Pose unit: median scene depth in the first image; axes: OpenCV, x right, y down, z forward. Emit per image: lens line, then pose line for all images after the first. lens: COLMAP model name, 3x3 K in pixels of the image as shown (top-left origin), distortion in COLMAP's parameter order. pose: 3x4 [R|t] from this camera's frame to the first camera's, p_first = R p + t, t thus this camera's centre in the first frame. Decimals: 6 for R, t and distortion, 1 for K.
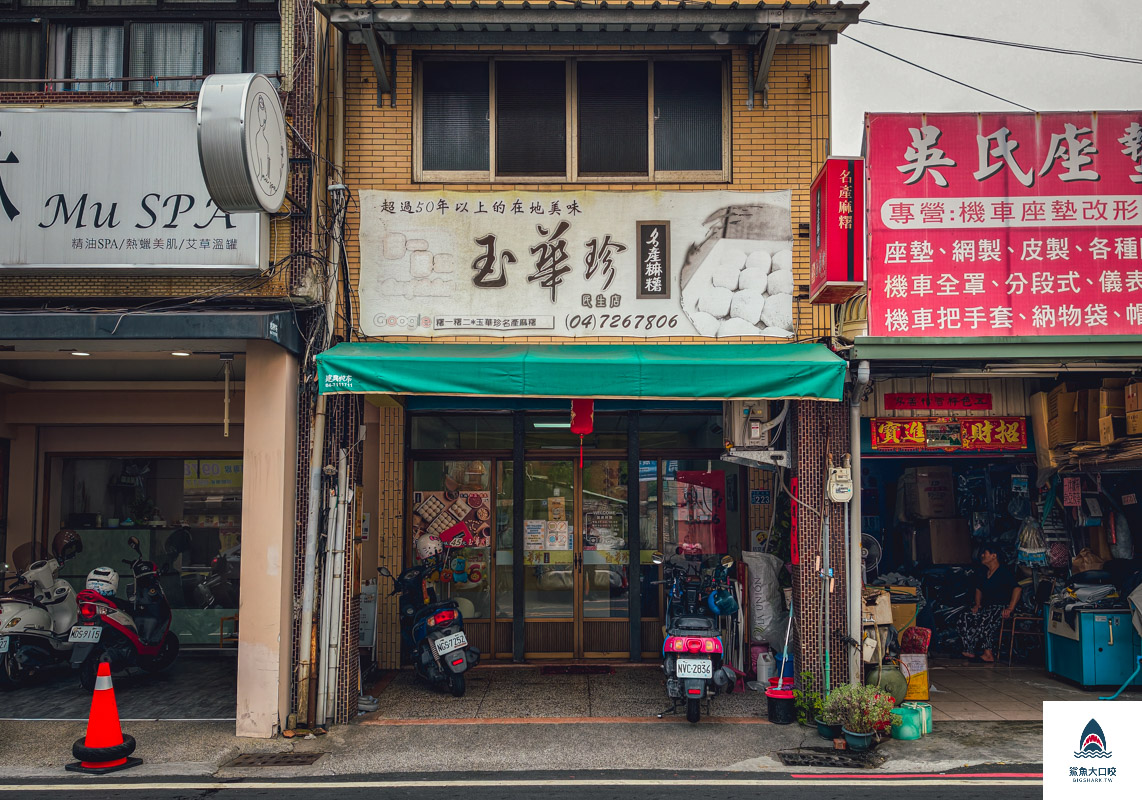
lens RADIAL K [[1127.1, 0, 567.9], [0, 1127.1, 408.2], [0, 0, 1]] dist [0.150781, -0.315373]
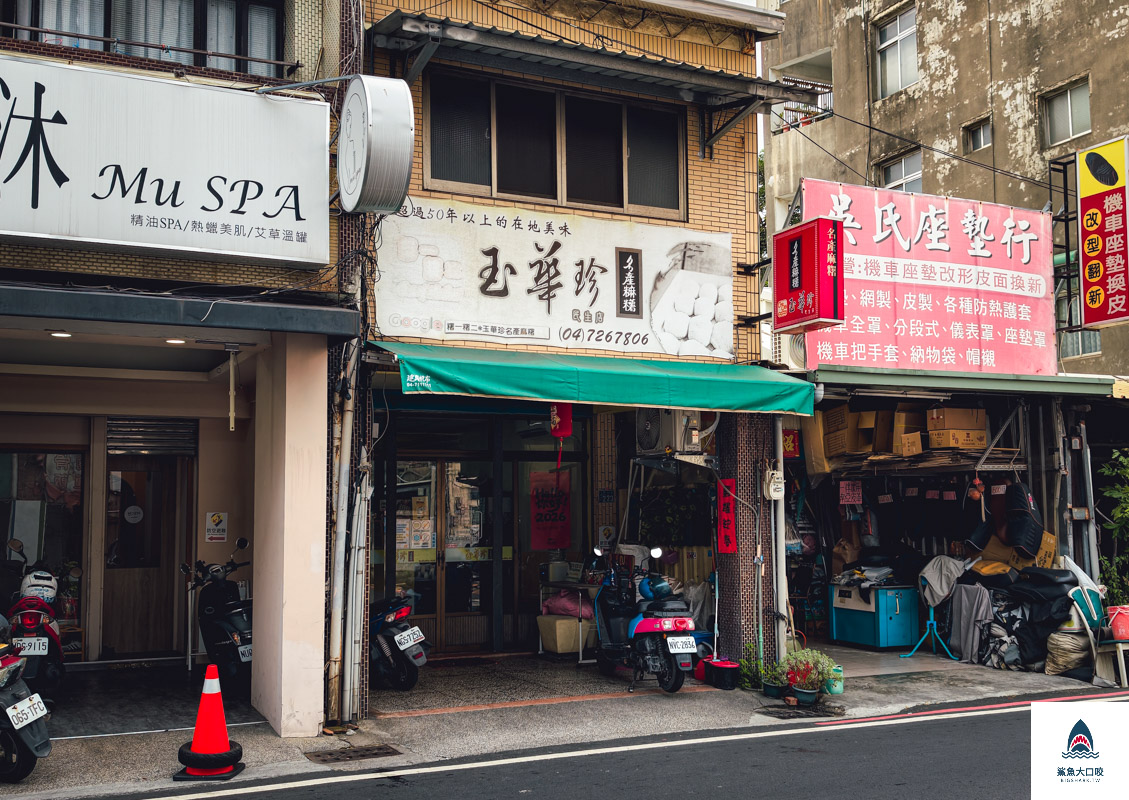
lens RADIAL K [[1157.4, 0, 564.5], [0, 1157.4, 400.0], [0, 0, 1]] dist [0.173732, -0.409831]
pose [[0.903793, 0.038570, 0.426229, -0.468822], [-0.034920, 0.999256, -0.016380, 0.005528], [-0.426544, -0.000080, 0.904467, -0.011942]]
